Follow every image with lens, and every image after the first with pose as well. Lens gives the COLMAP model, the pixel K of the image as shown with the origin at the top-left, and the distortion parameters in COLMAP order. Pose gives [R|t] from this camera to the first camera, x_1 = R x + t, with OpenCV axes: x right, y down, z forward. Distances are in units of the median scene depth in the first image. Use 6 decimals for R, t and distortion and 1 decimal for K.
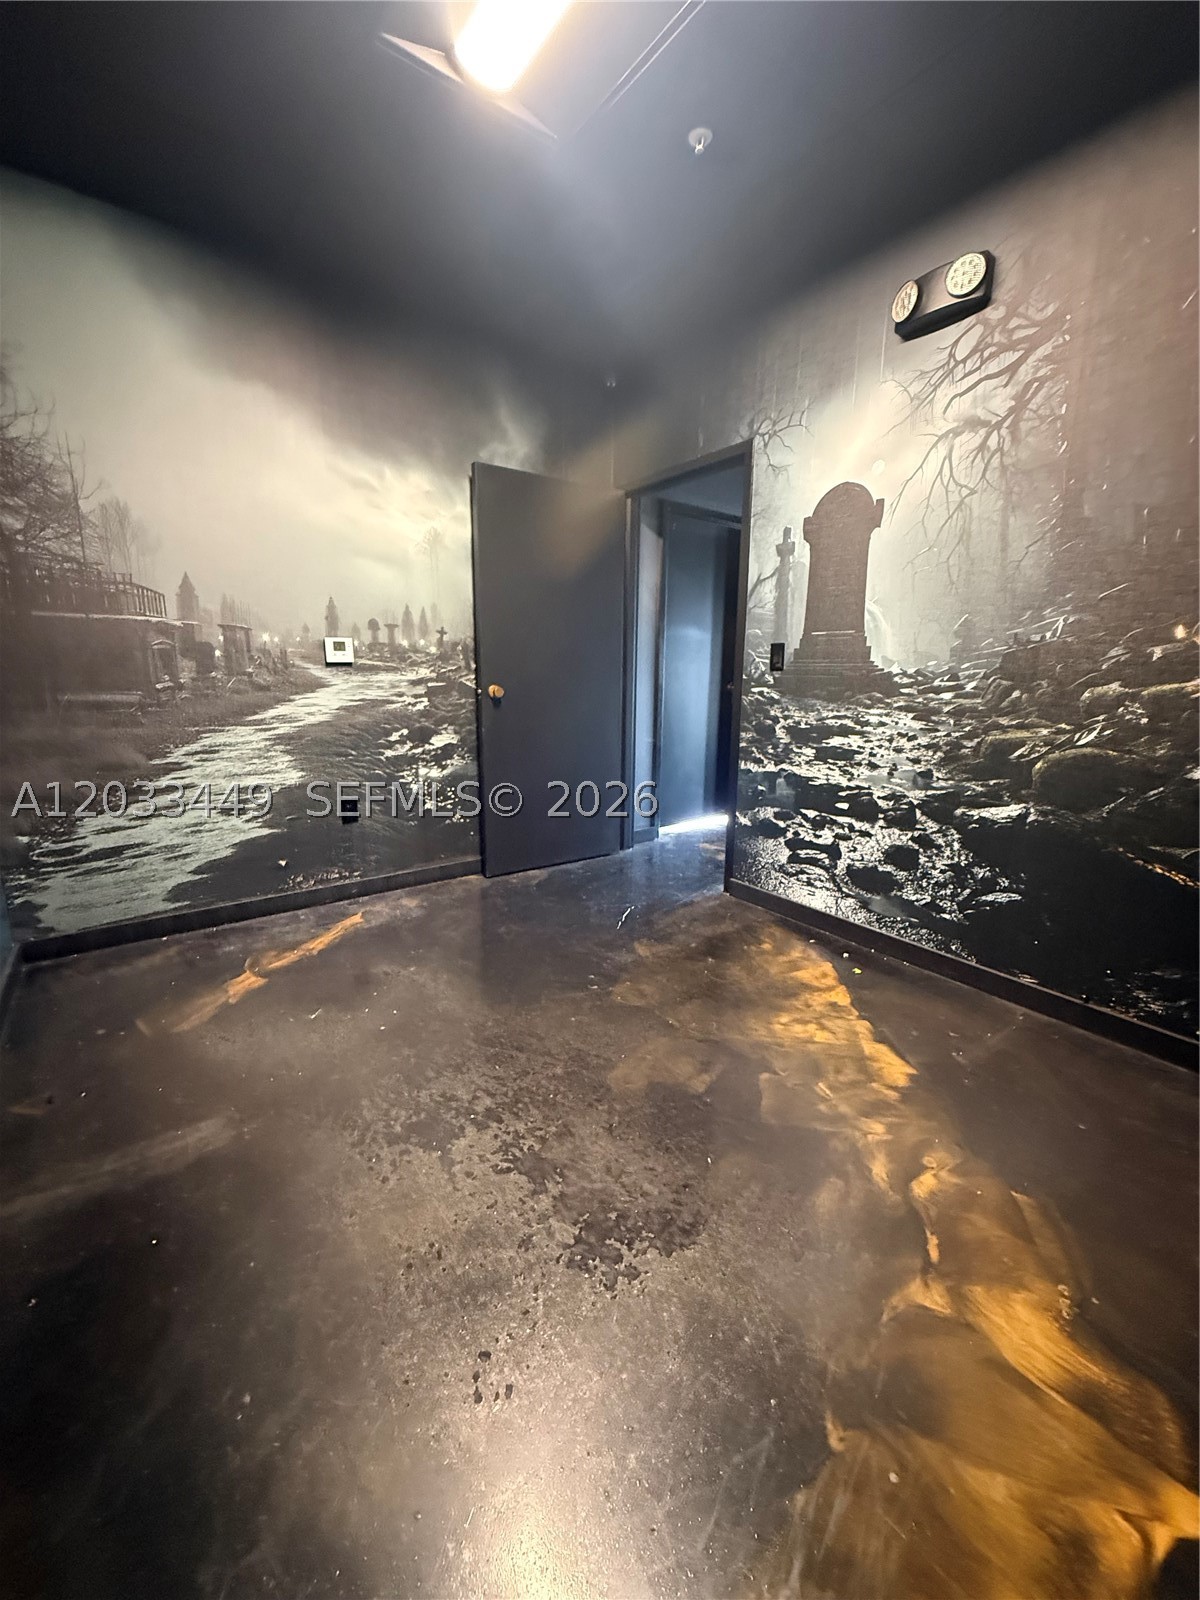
lens RADIAL K [[636.3, 0, 601.4], [0, 636.3, 799.7], [0, 0, 1]] dist [0.000222, -0.000023]
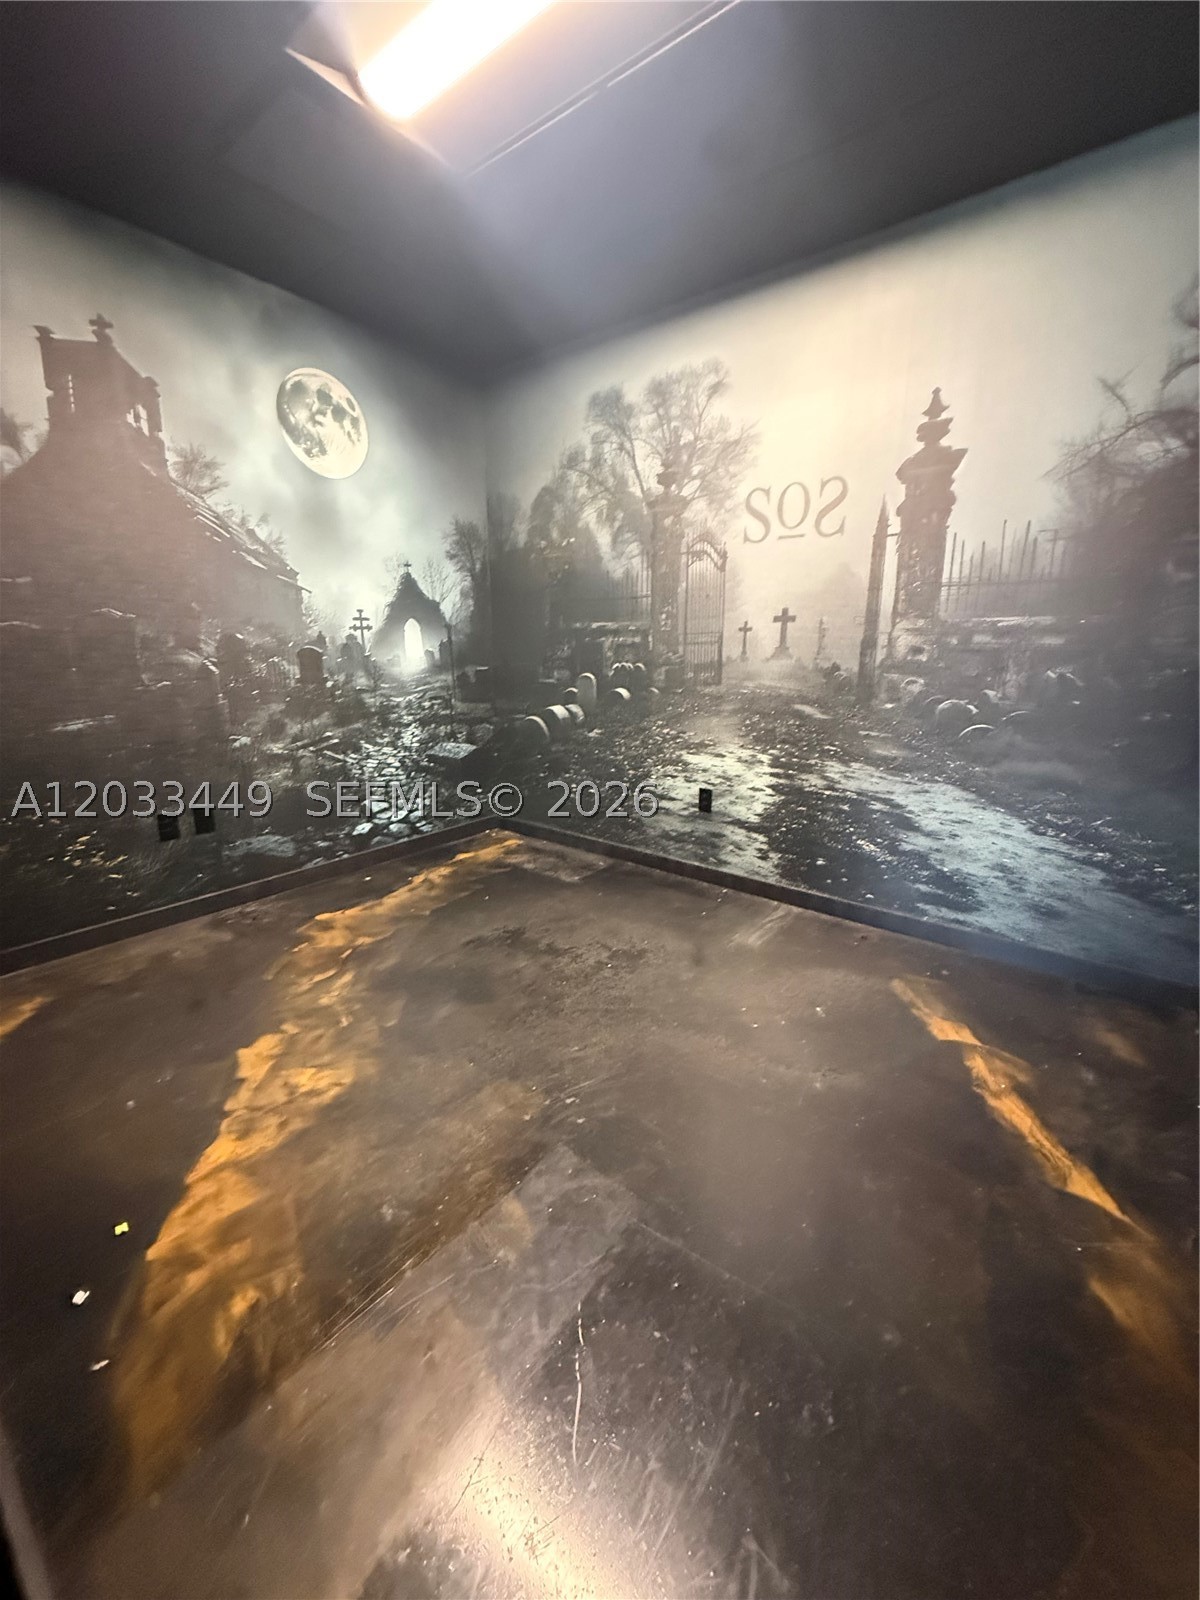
lens RADIAL K [[636.3, 0, 601.3], [0, 636.3, 799.3], [0, 0, 1]] dist [0.000222, -0.000023]
pose [[-0.966400, 0.045318, -0.253018, 0.146208], [-0.068403, 0.903501, 0.423093, -0.402968], [0.247776, 0.426184, -0.870043, 1.730178]]
